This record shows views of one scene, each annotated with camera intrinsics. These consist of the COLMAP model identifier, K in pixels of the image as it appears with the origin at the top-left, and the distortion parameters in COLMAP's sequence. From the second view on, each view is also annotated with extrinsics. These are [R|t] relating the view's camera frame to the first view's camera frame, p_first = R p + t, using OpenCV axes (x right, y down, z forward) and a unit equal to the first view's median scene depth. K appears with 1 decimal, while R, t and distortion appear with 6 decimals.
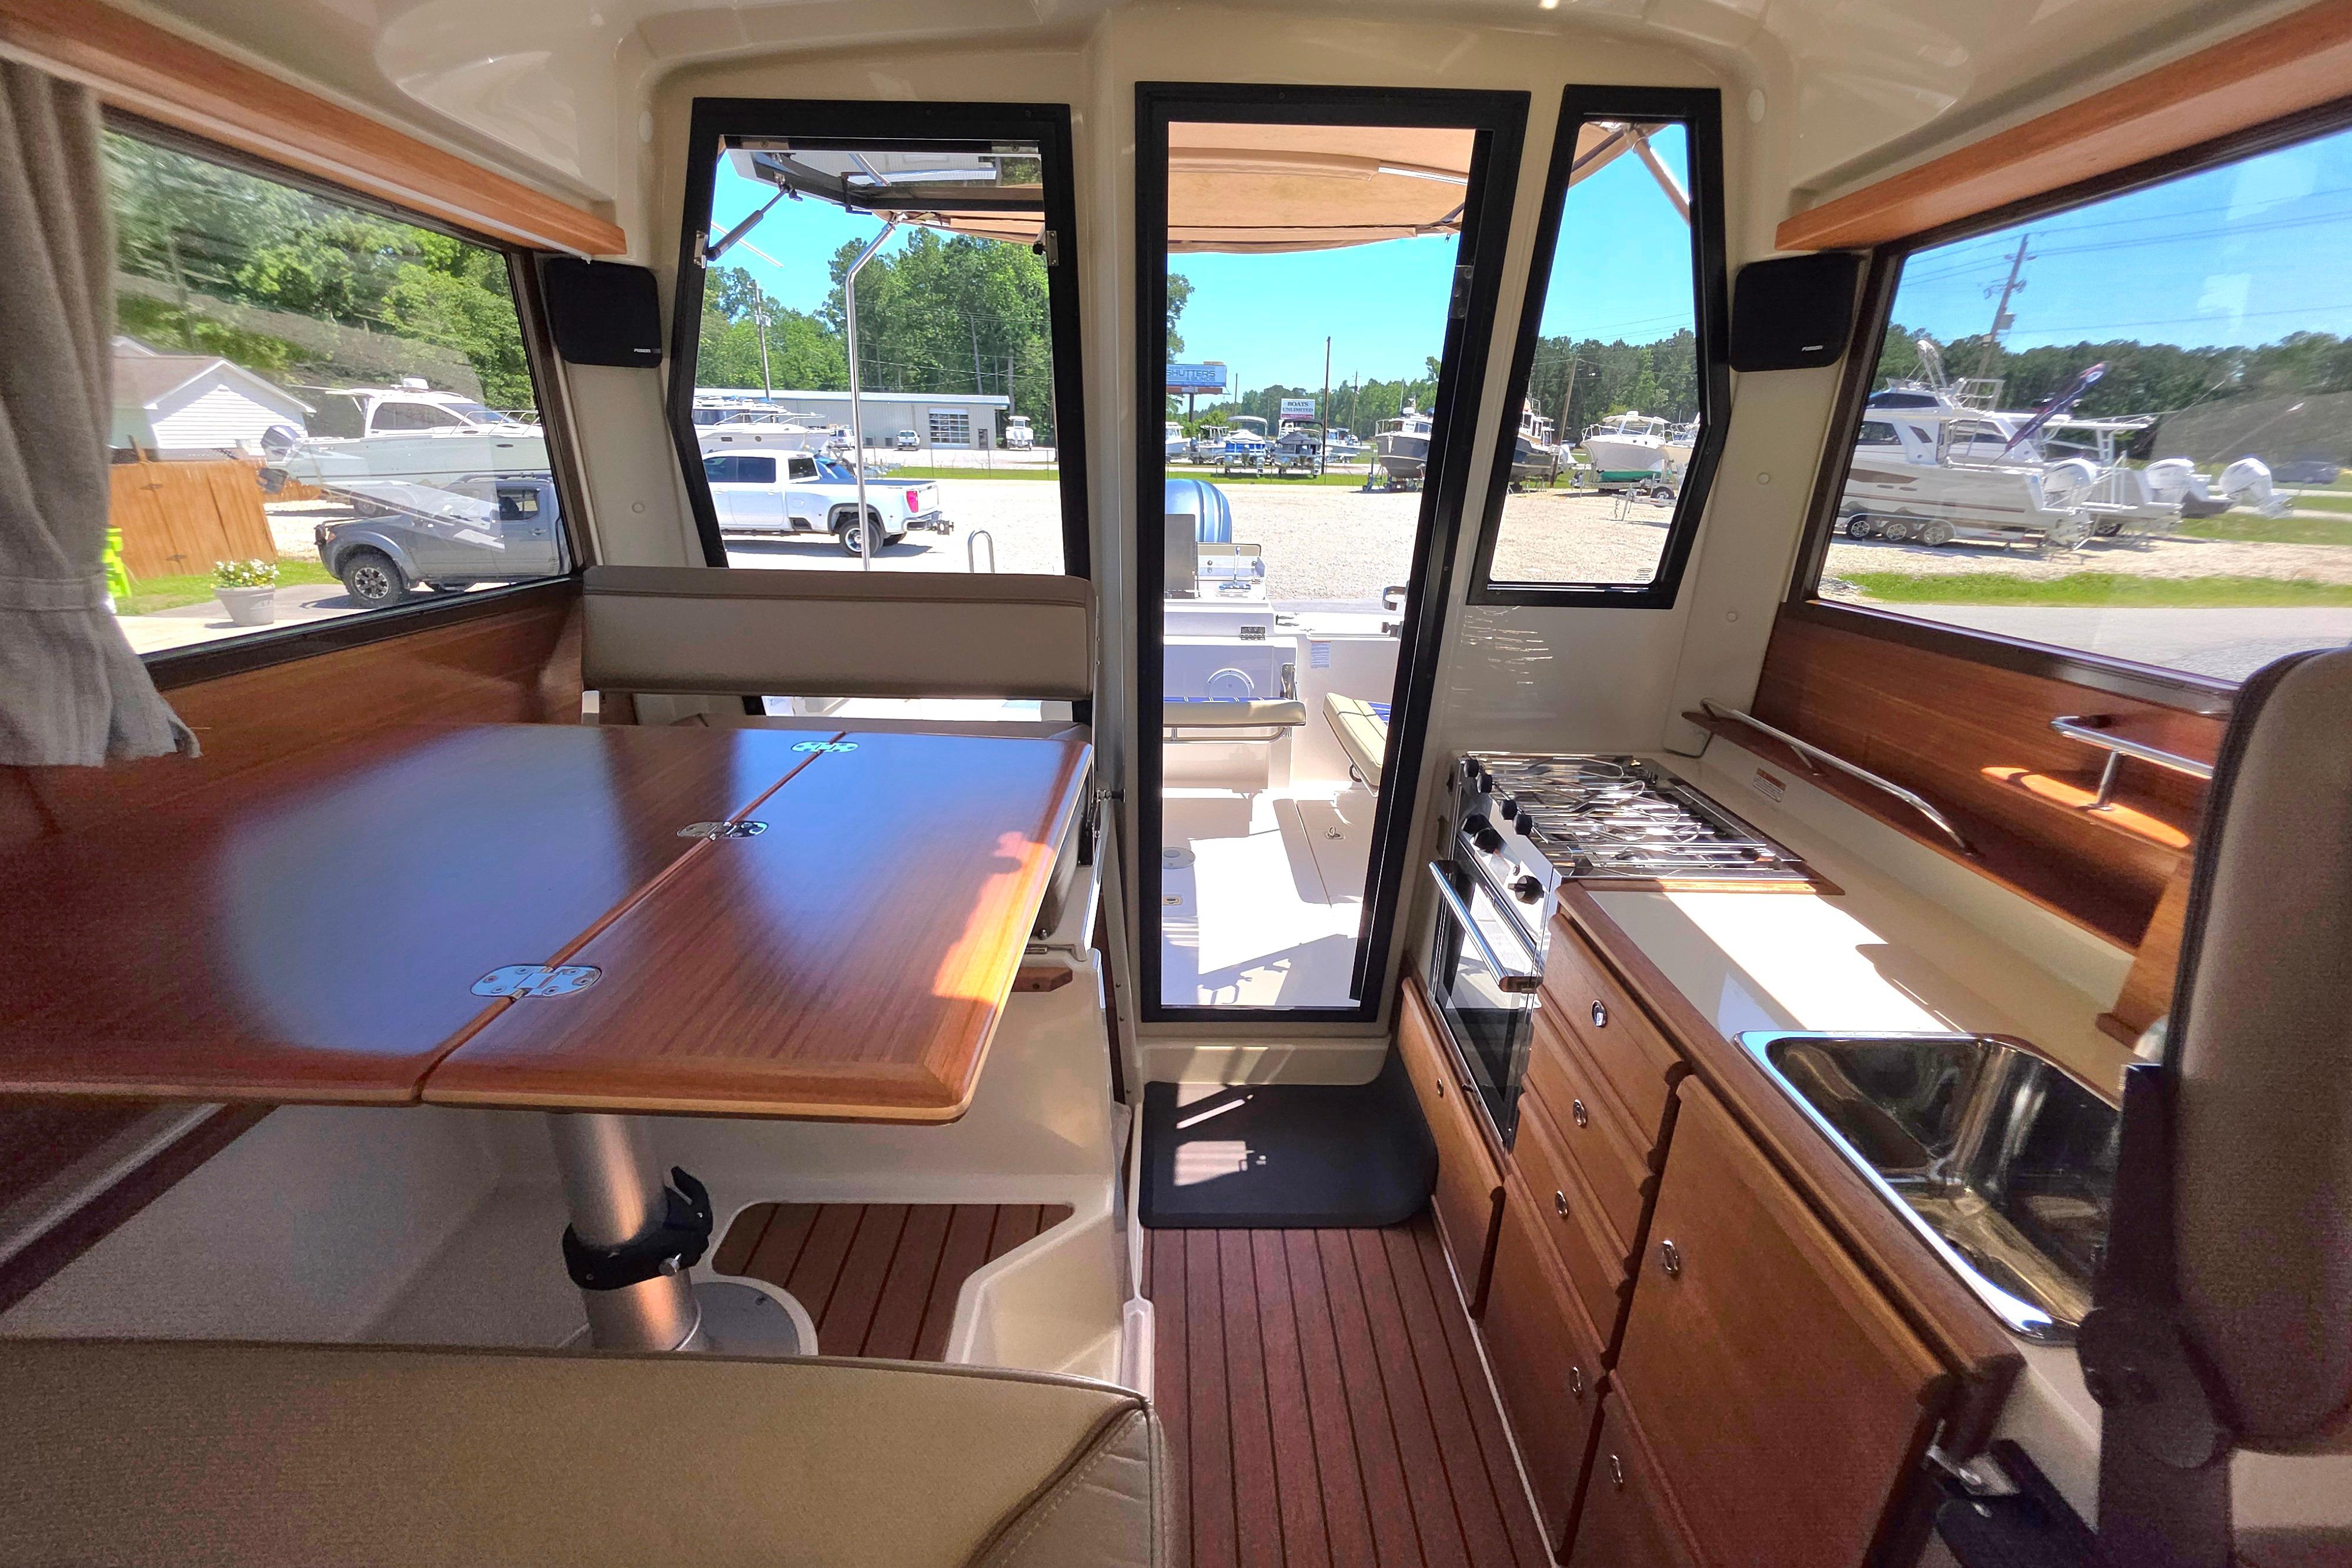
lens RADIAL K [[943.9, 0, 1184.7], [0, 943.9, 774.4], [0, 0, 1]] dist [-0.000240, 0.000310]
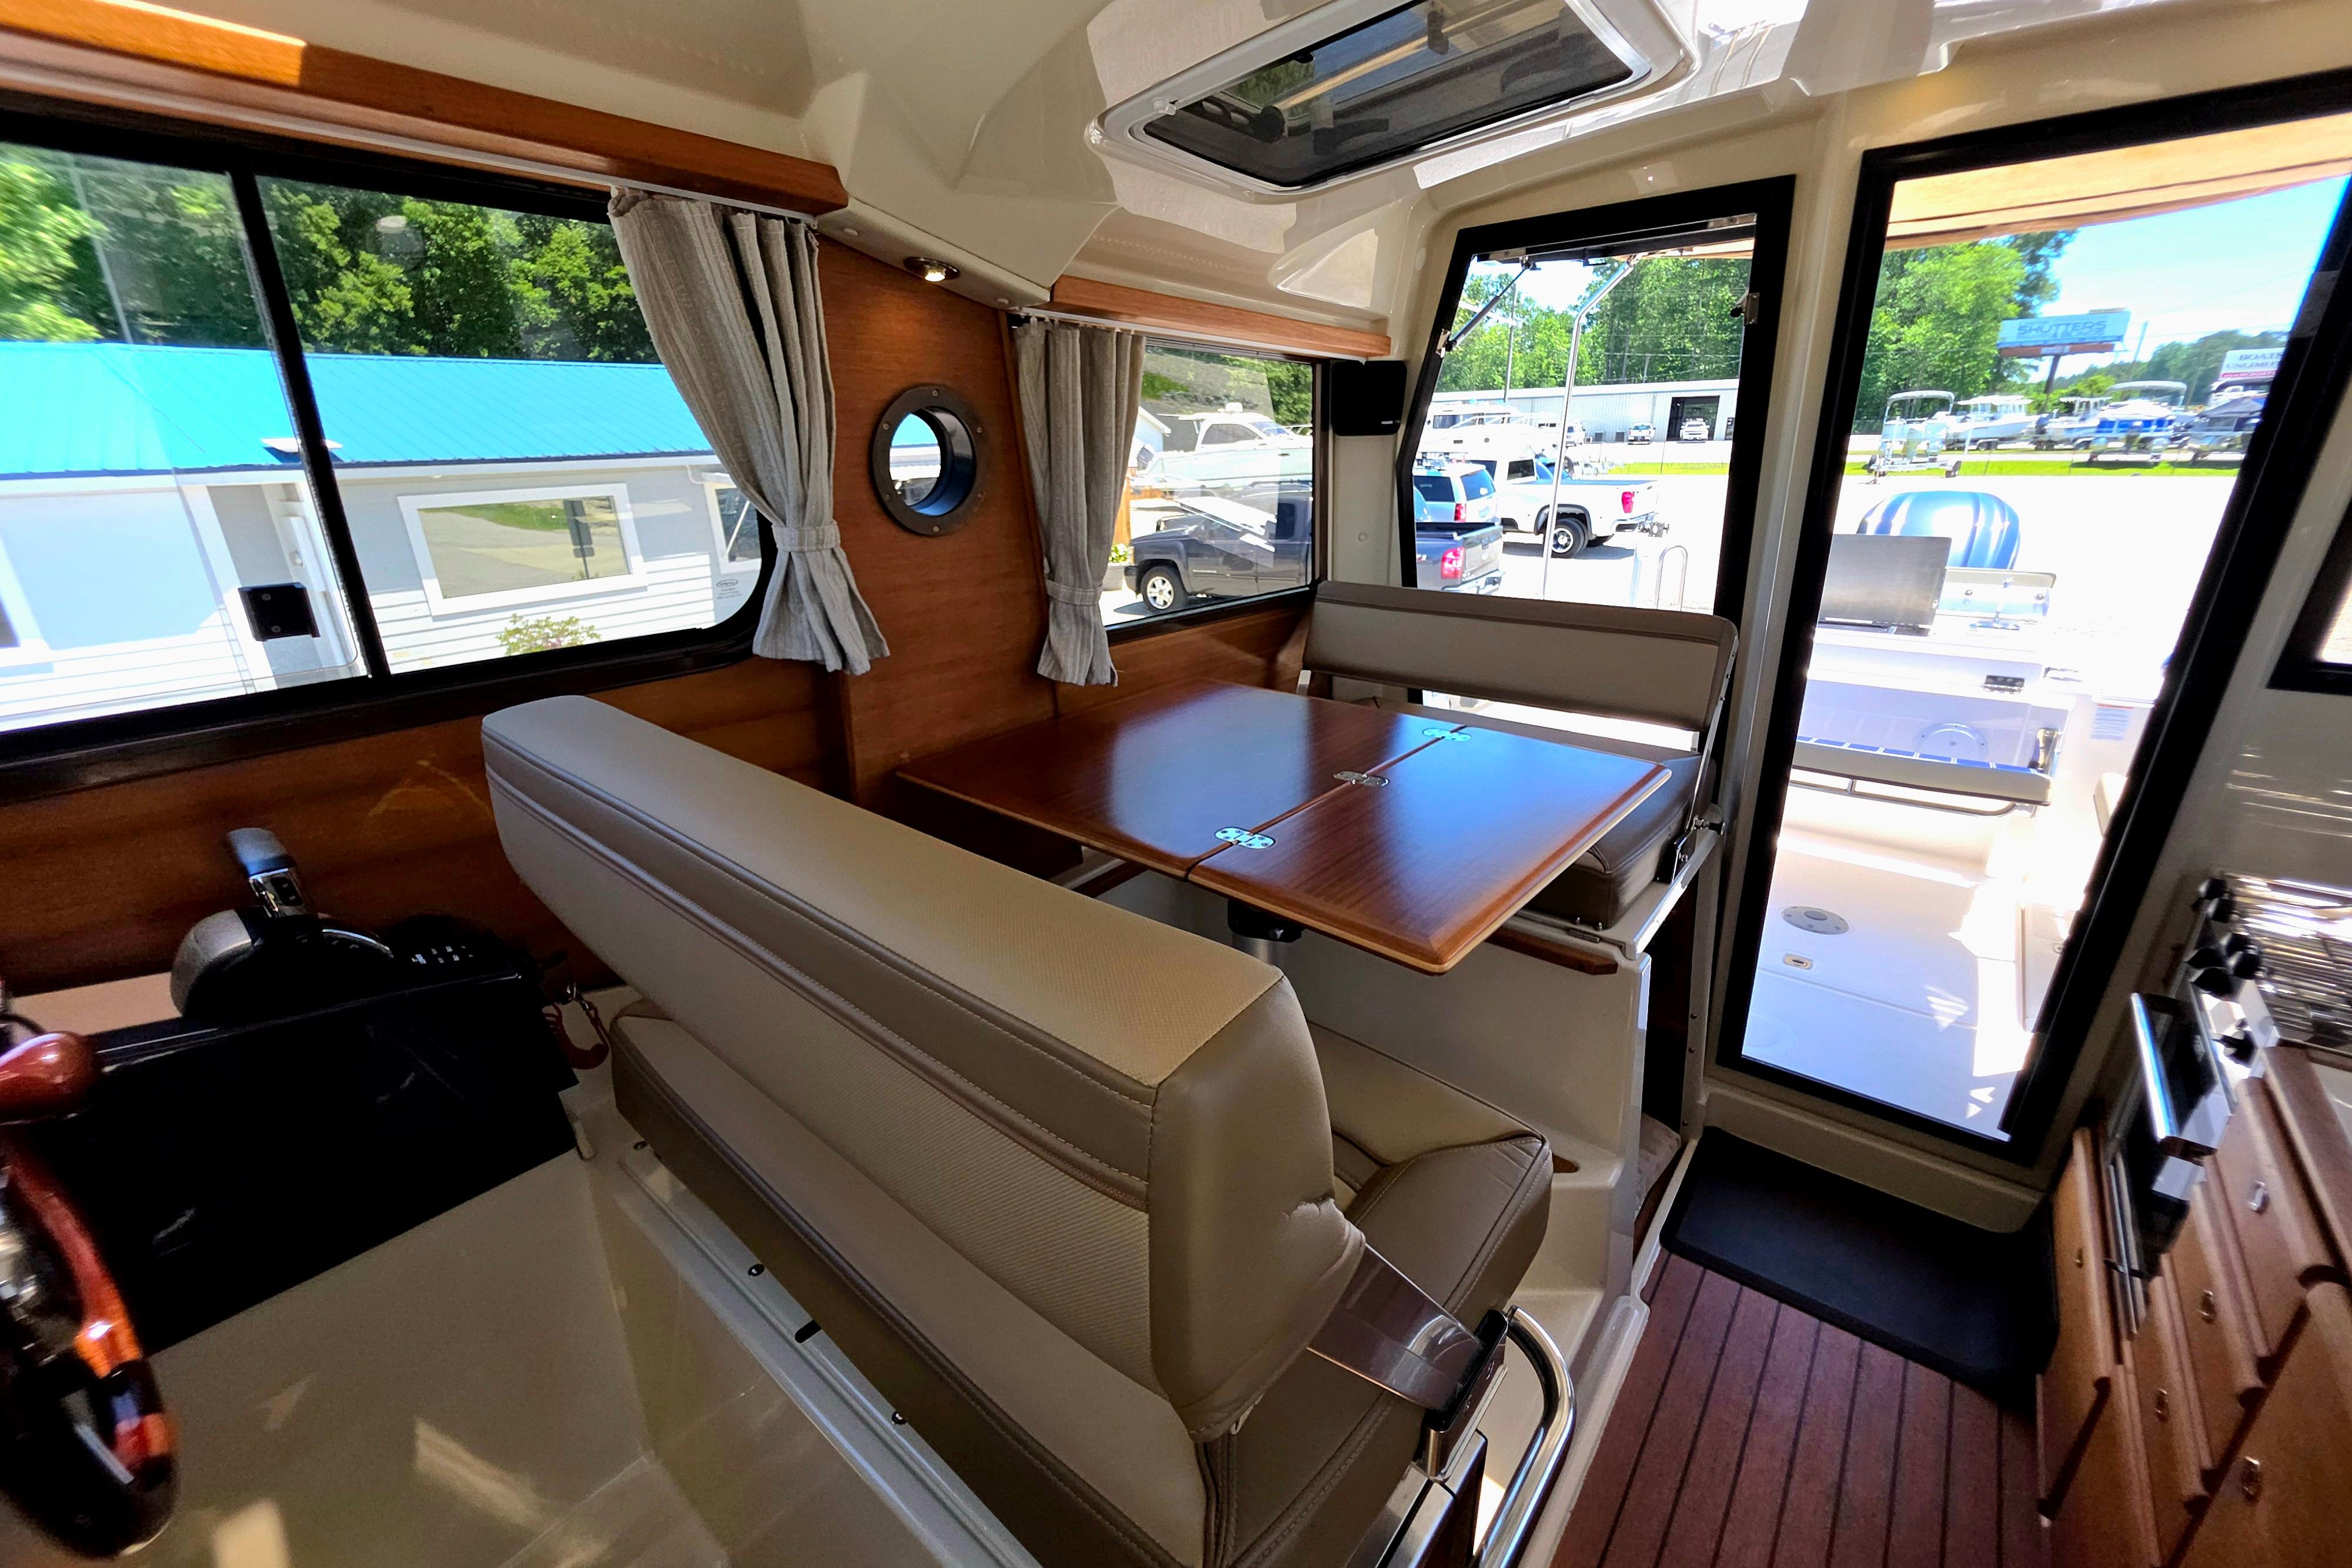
lens RADIAL K [[943.9, 0, 1184.7], [0, 943.9, 774.4], [0, 0, 1]] dist [-0.000240, 0.000310]
pose [[0.766849, 0.181233, -0.615709, 0.103006], [-0.179936, 0.981541, 0.064811, 0.002810], [0.616089, 0.061088, 0.785304, -0.169953]]
